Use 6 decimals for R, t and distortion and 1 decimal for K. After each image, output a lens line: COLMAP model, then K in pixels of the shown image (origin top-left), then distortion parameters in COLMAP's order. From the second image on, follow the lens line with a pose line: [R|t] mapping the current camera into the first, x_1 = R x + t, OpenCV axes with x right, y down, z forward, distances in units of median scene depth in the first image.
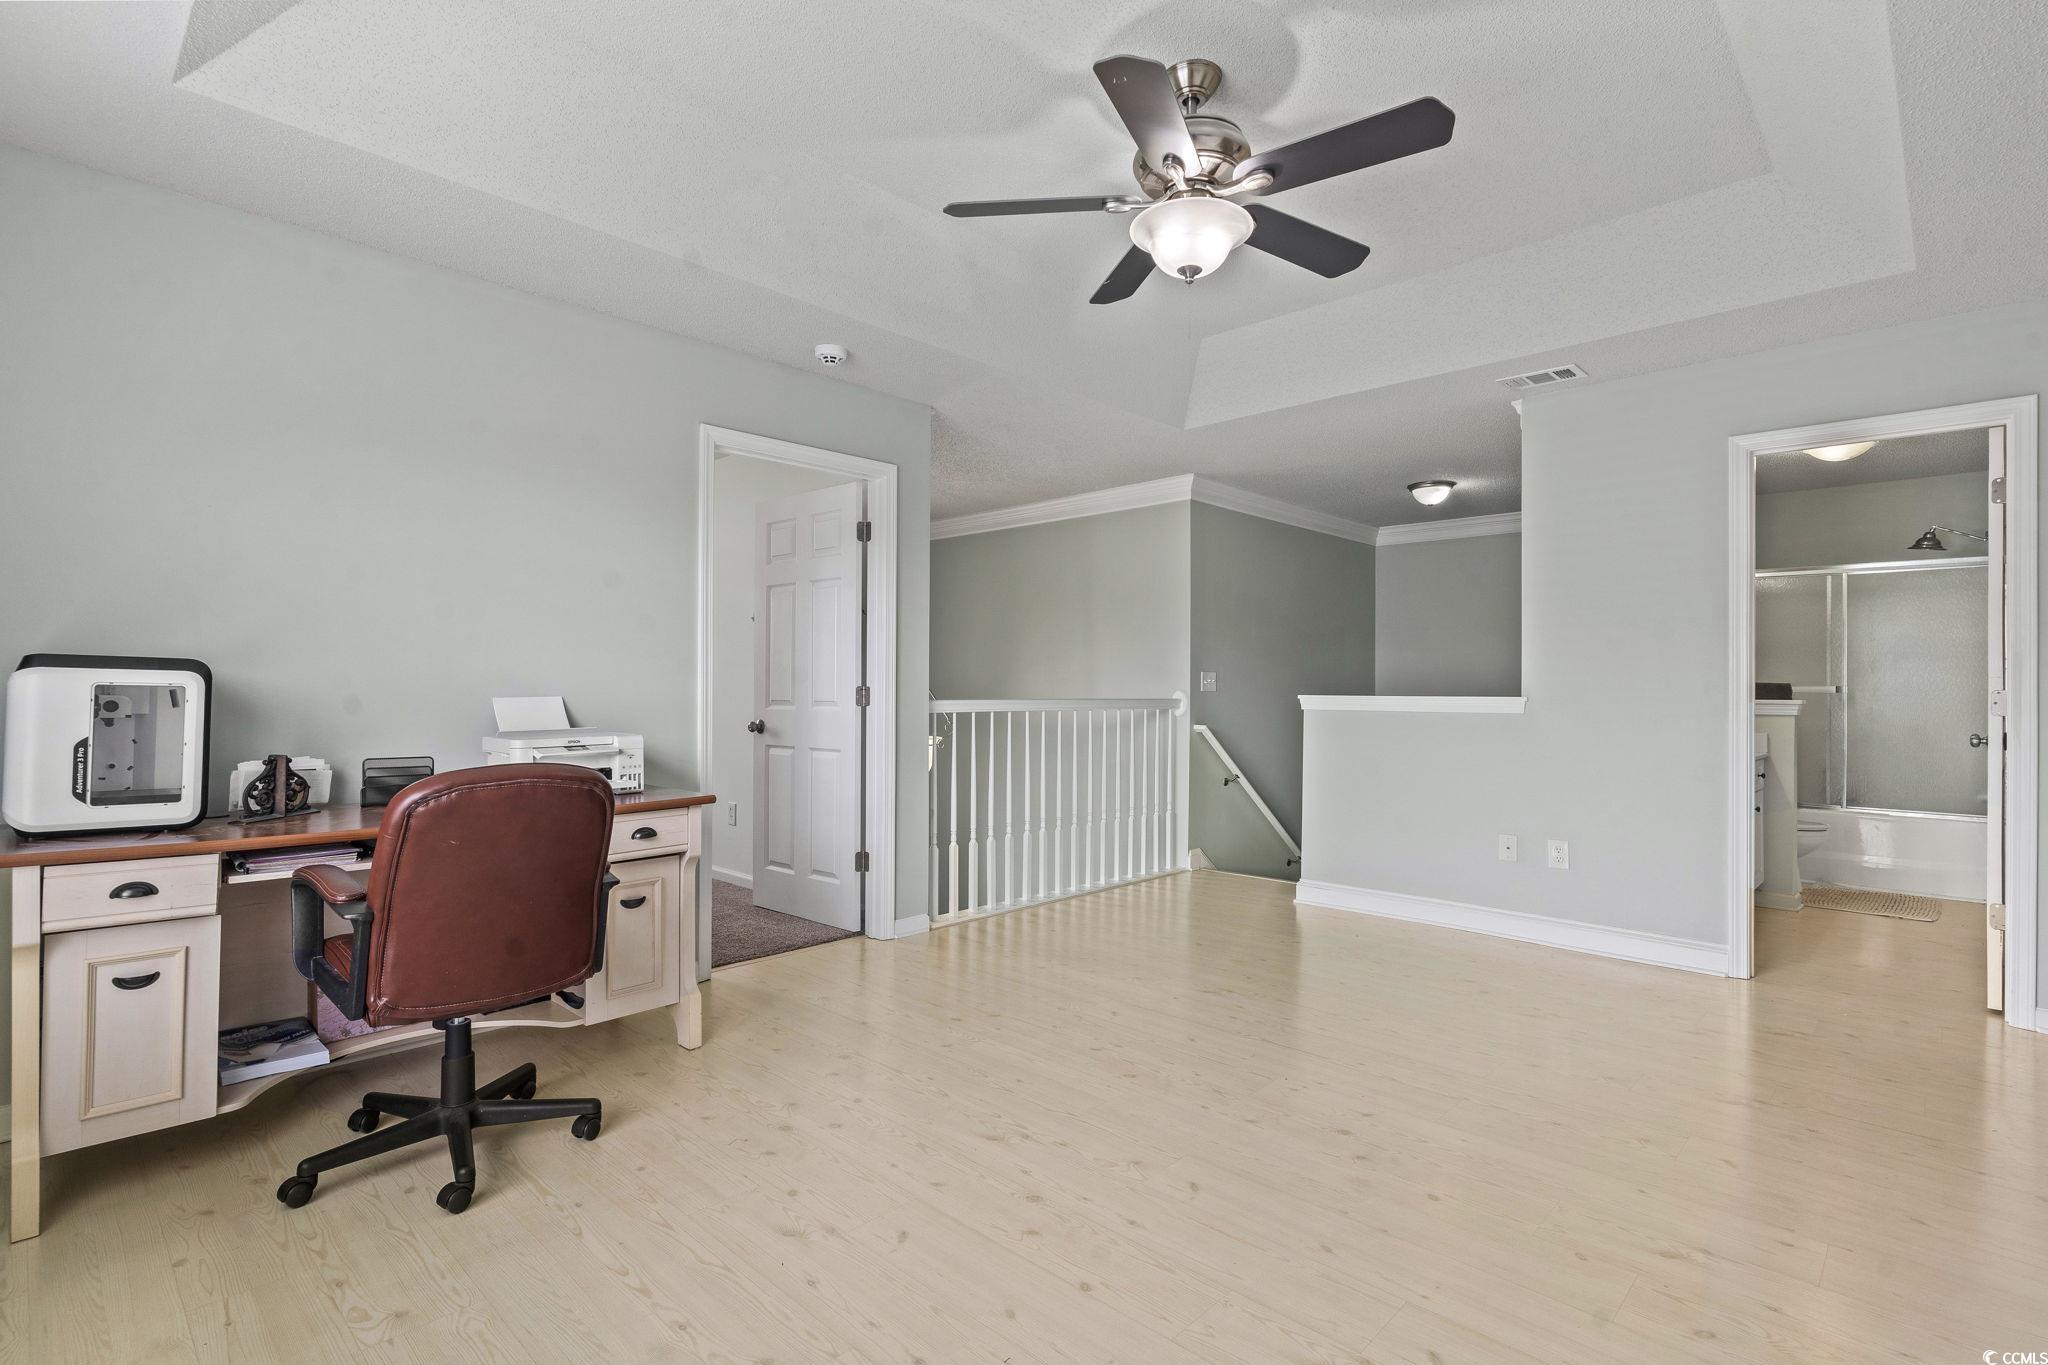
lens RADIAL K [[977.5, 0, 1020.4], [0, 977.5, 683.6], [0, 0, 1]] dist [0.001855, -0.000626]
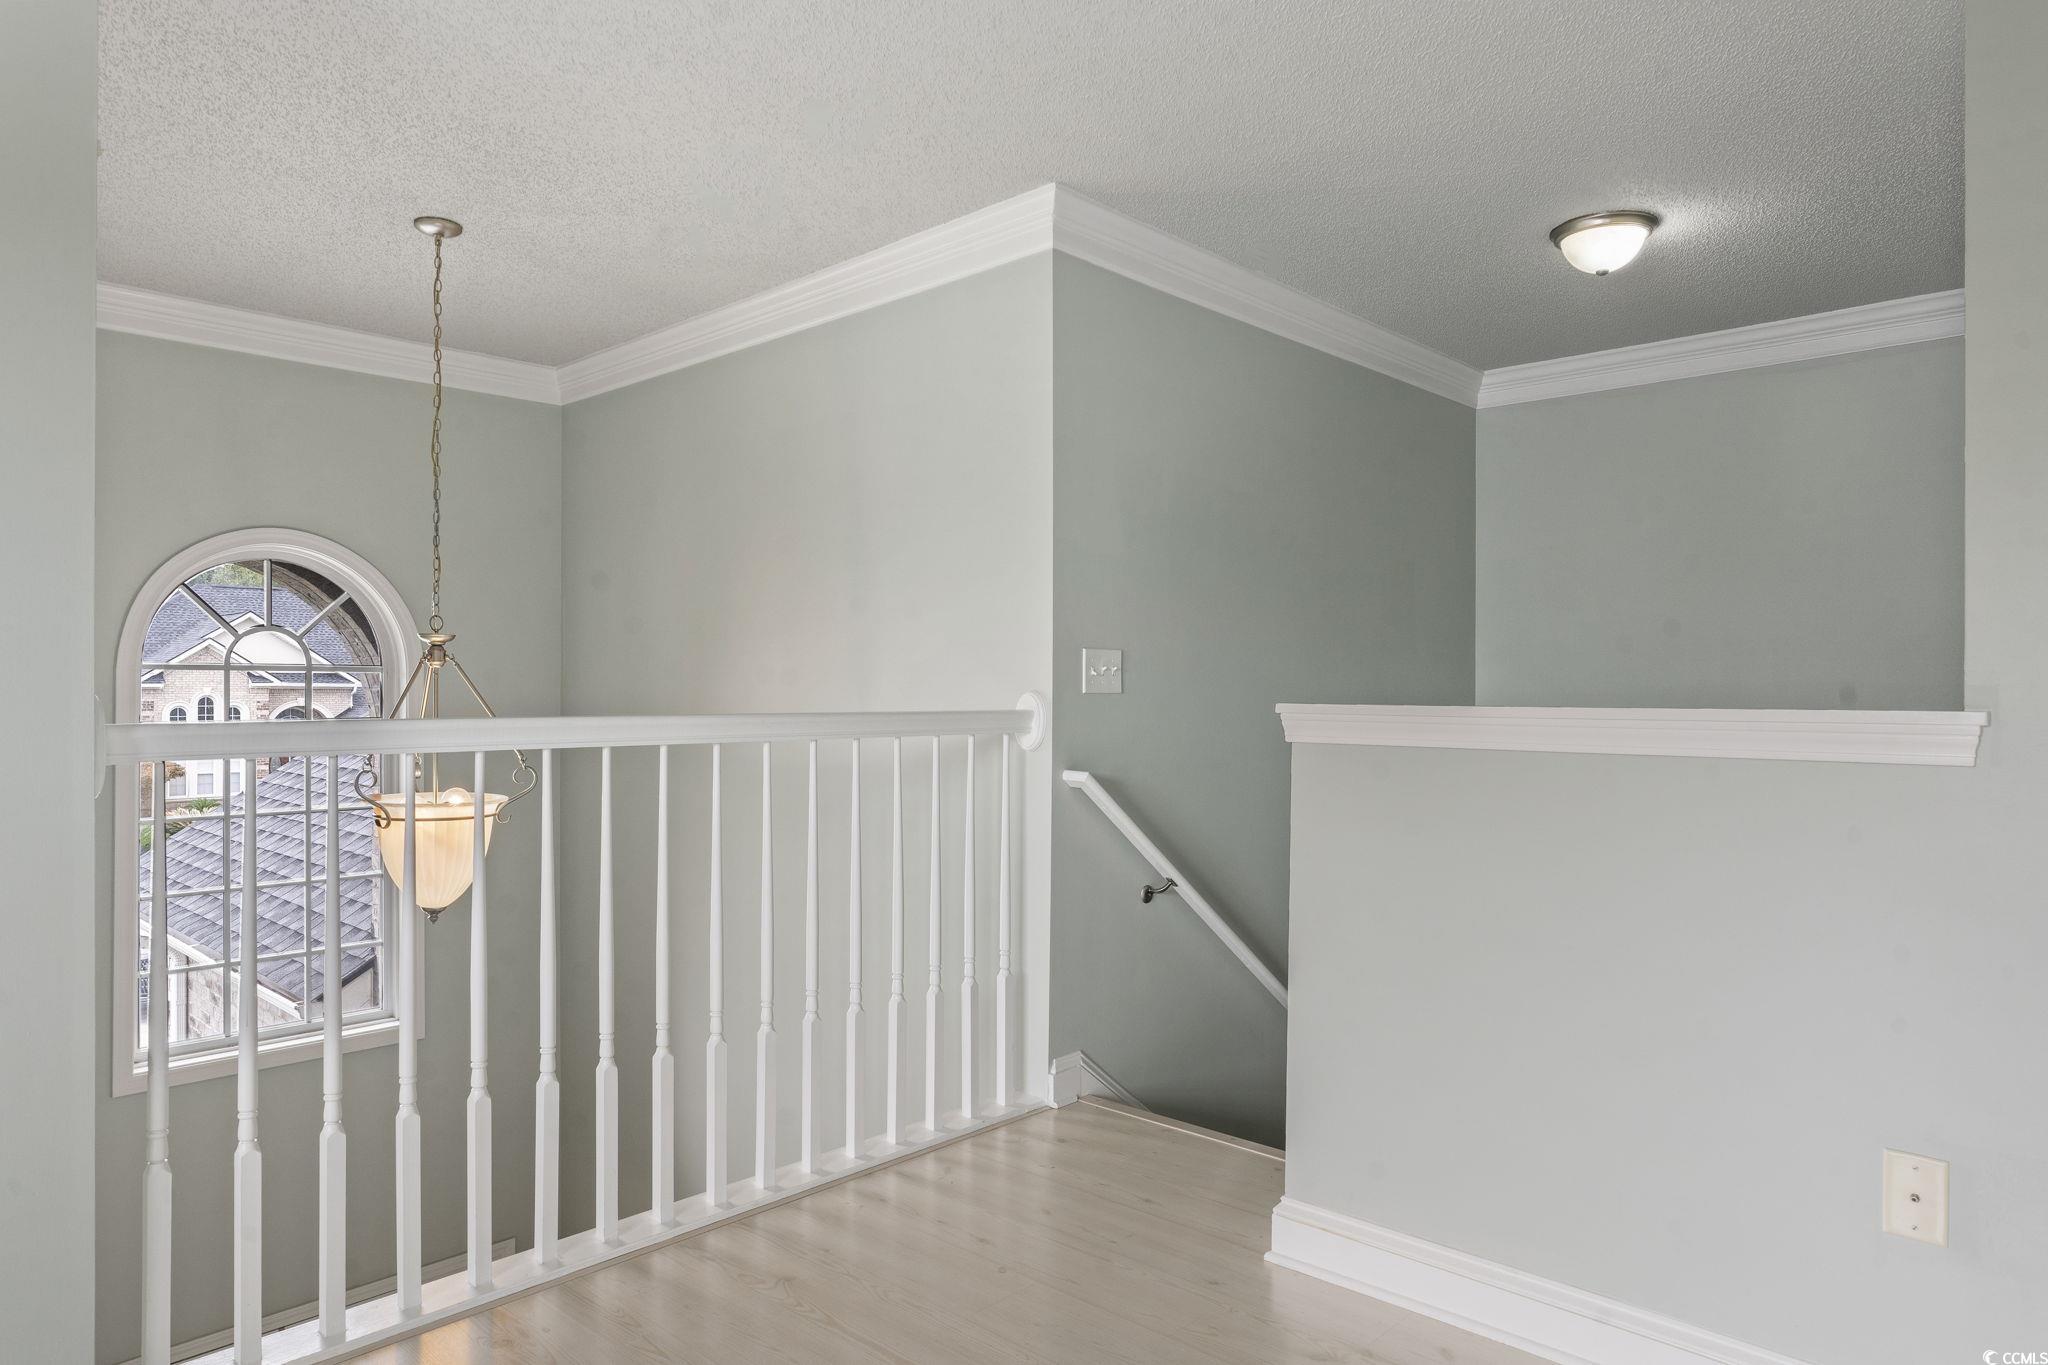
lens RADIAL K [[1258.5, 0, 1025.7], [0, 1258.5, 689.5], [0, 0, 1]] dist [0.008878, 0.001471]
pose [[0.999959, -0.004409, 0.007866, 0.156776], [0.004365, 0.999975, 0.005624, 0.002891], [-0.007891, -0.005590, 0.999953, 0.439189]]
